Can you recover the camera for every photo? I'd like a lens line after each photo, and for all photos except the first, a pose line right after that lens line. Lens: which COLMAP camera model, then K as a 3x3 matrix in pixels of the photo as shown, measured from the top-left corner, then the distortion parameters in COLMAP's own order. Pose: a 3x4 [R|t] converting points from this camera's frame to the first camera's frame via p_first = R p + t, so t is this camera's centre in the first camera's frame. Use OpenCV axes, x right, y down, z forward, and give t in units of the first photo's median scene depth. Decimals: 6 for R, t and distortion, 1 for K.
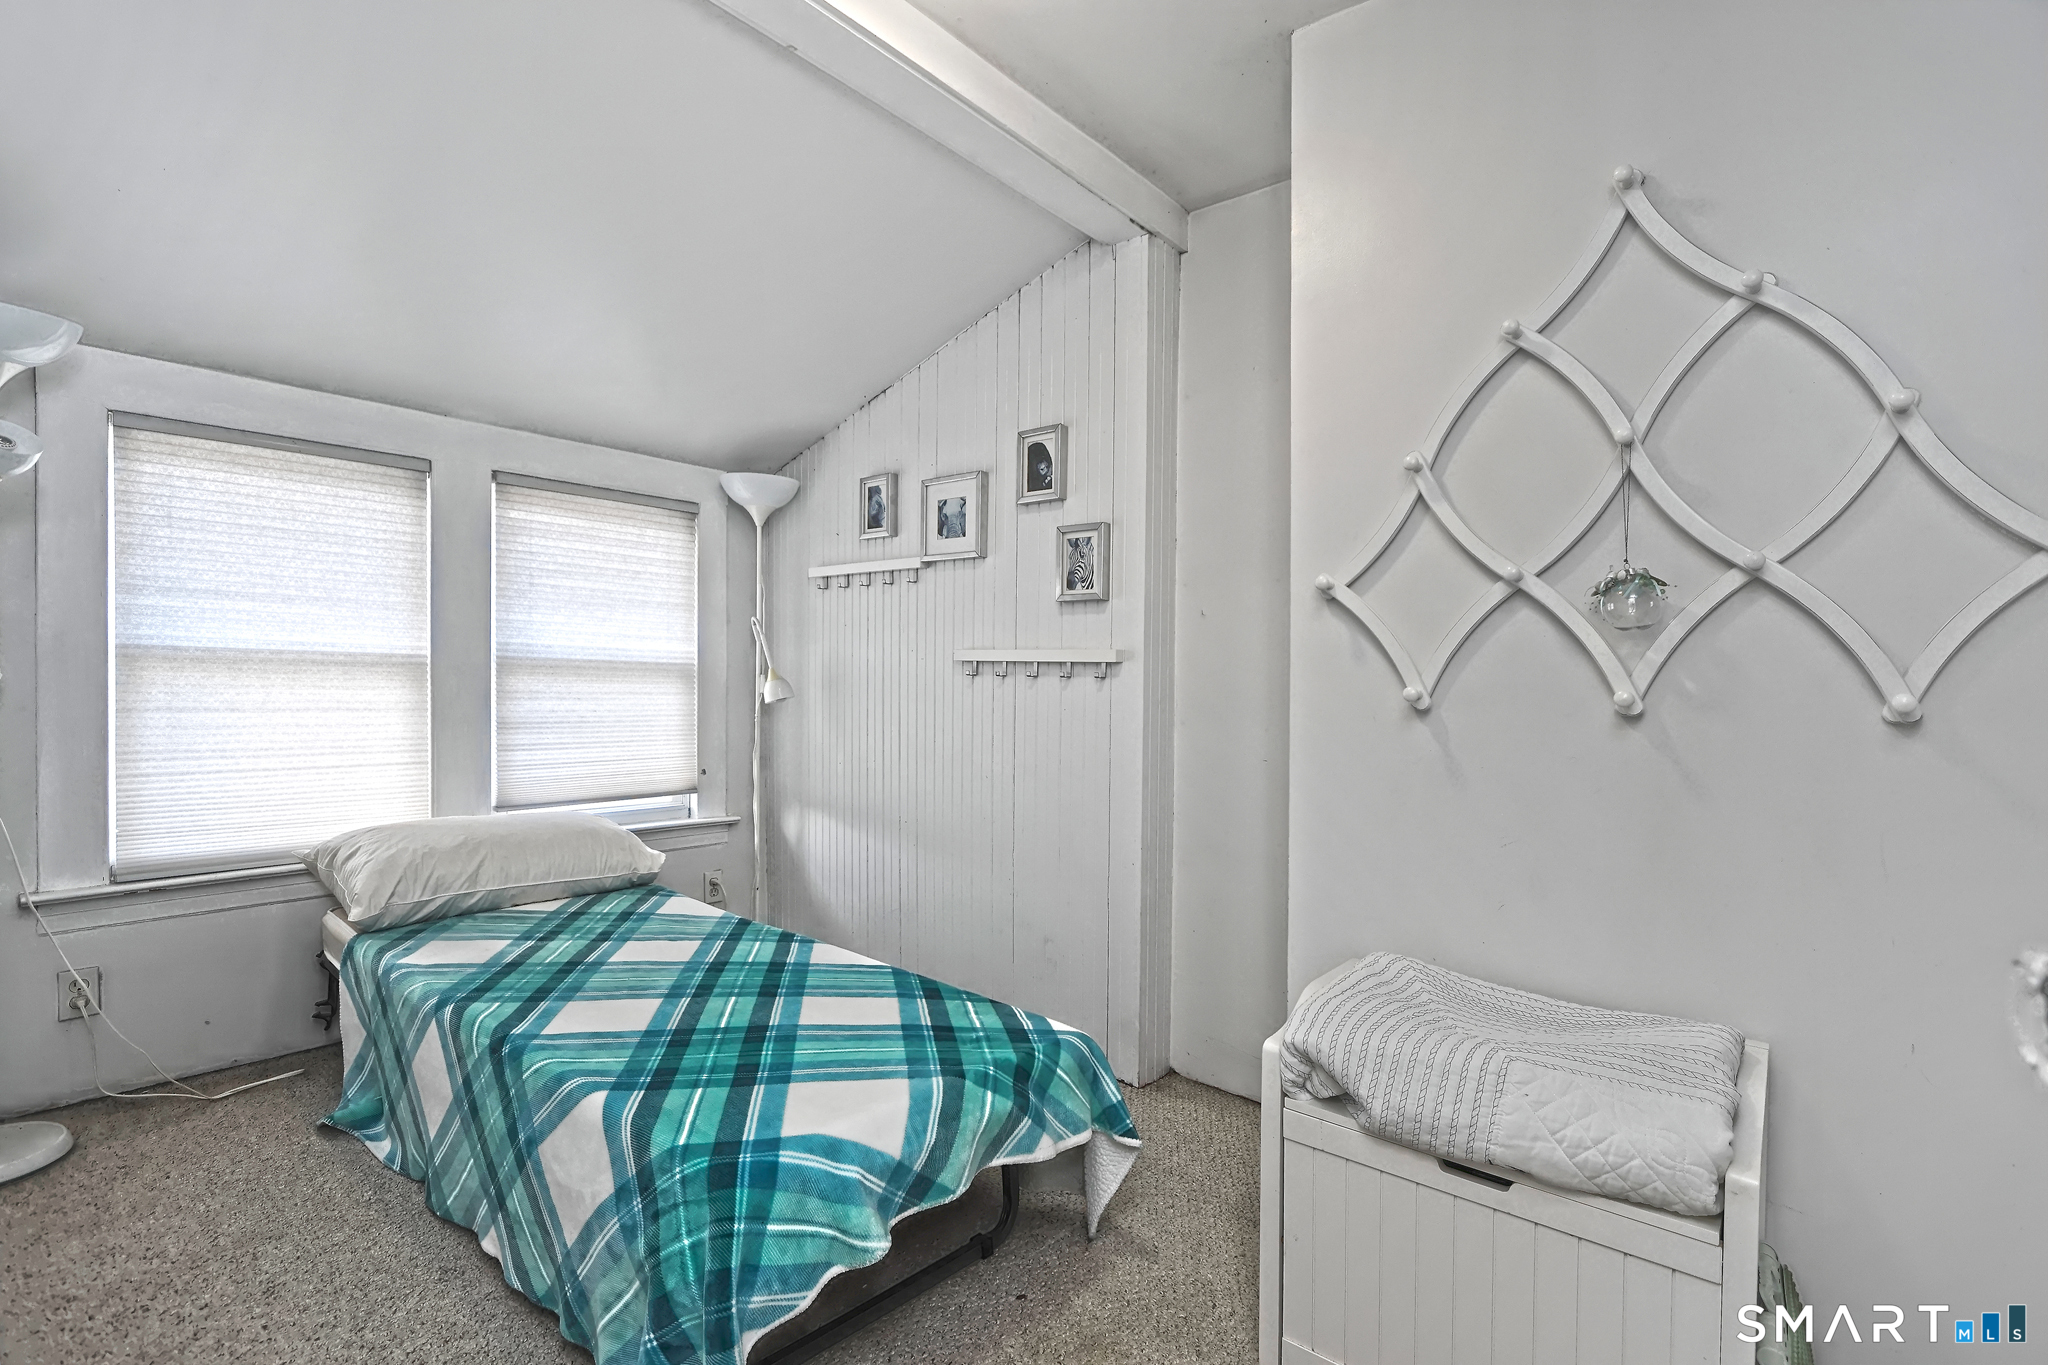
lens RADIAL K [[944.9, 0, 1020.8], [0, 944.9, 685.1], [0, 0, 1]] dist [-0.010735, -0.001075]
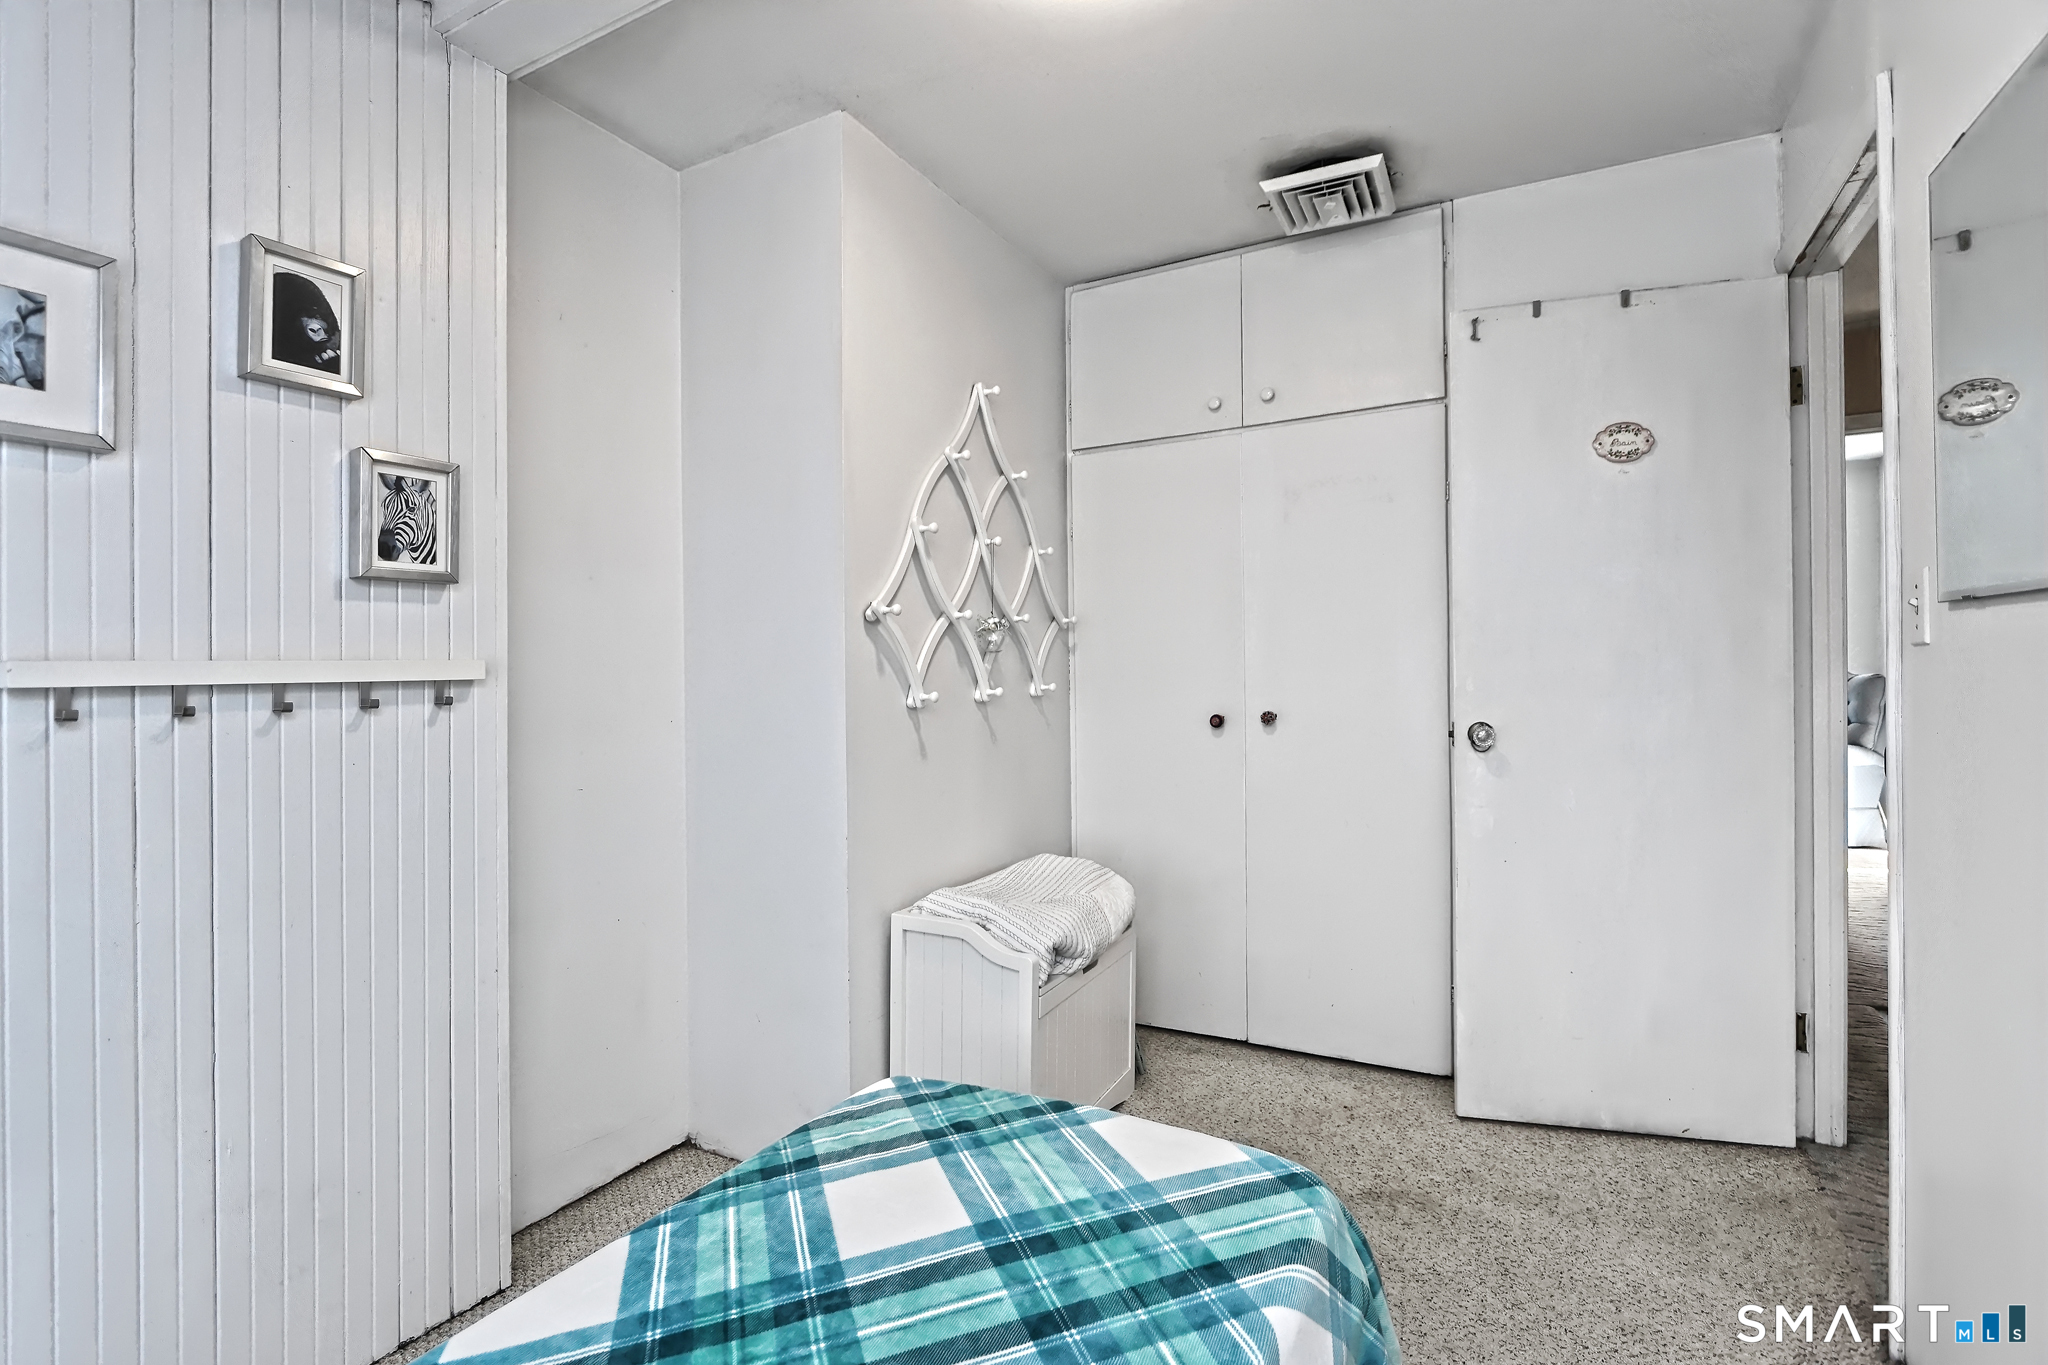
lens RADIAL K [[944.9, 0, 986.7], [0, 944.9, 638.9], [0, 0, 1]] dist [-0.010735, -0.001075]
pose [[-0.194212, -0.001328, 0.980959, -0.604448], [0.011822, 0.999923, 0.003694, -0.048403], [-0.980888, 0.012314, -0.194181, 0.745165]]
